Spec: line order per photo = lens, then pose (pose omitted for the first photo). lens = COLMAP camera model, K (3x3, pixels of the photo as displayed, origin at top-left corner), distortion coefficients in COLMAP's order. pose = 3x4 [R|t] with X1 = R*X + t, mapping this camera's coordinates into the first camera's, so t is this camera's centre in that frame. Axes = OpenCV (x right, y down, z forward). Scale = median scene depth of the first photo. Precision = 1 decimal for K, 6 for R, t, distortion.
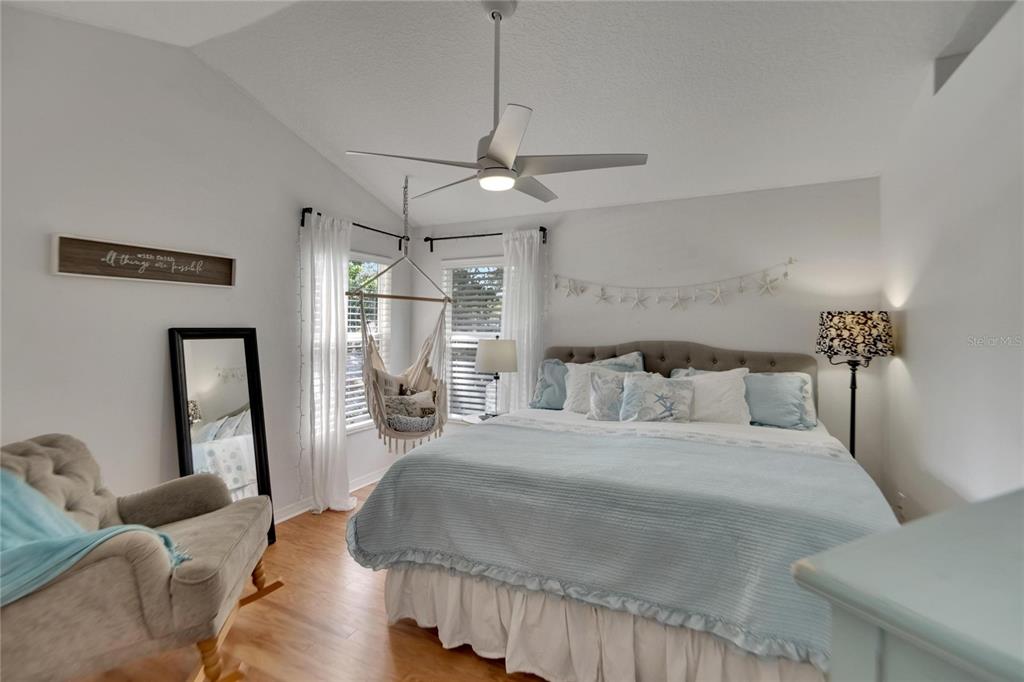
lens RADIAL K [[457.6, 0, 511.2], [0, 457.6, 331.8], [0, 0, 1]] dist [-0.003179, -0.000009]
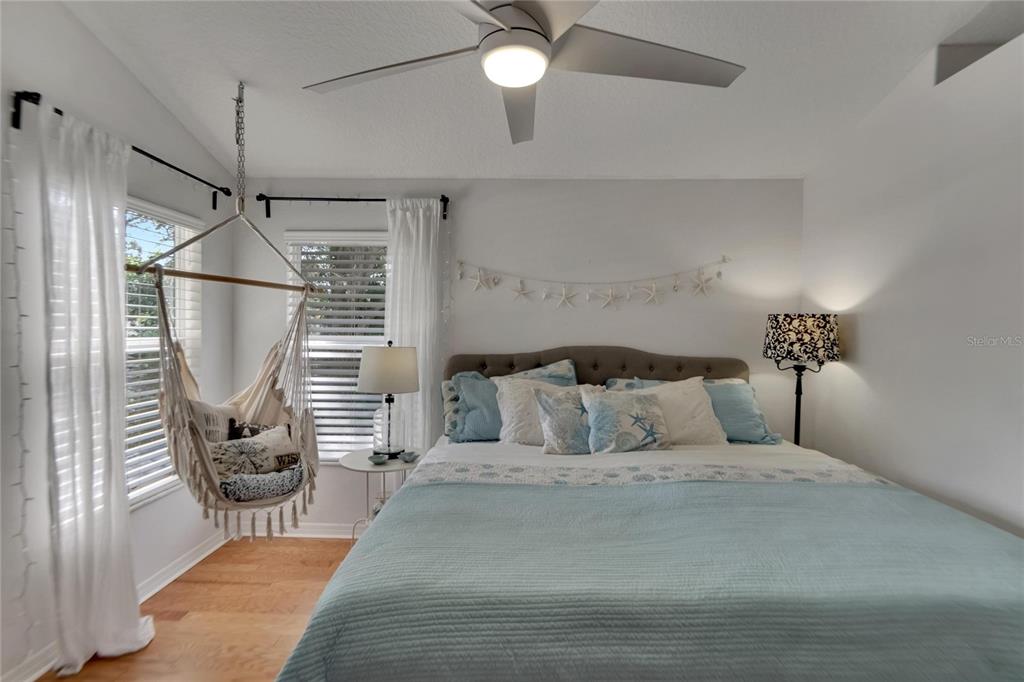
lens RADIAL K [[457.6, 0, 513.3], [0, 457.6, 347.0], [0, 0, 1]] dist [-0.003179, -0.000009]
pose [[0.912648, -0.012233, 0.408564, -0.157941], [-0.000076, 0.999547, 0.030097, -0.004049], [-0.408747, -0.027499, 0.912233, 0.298059]]
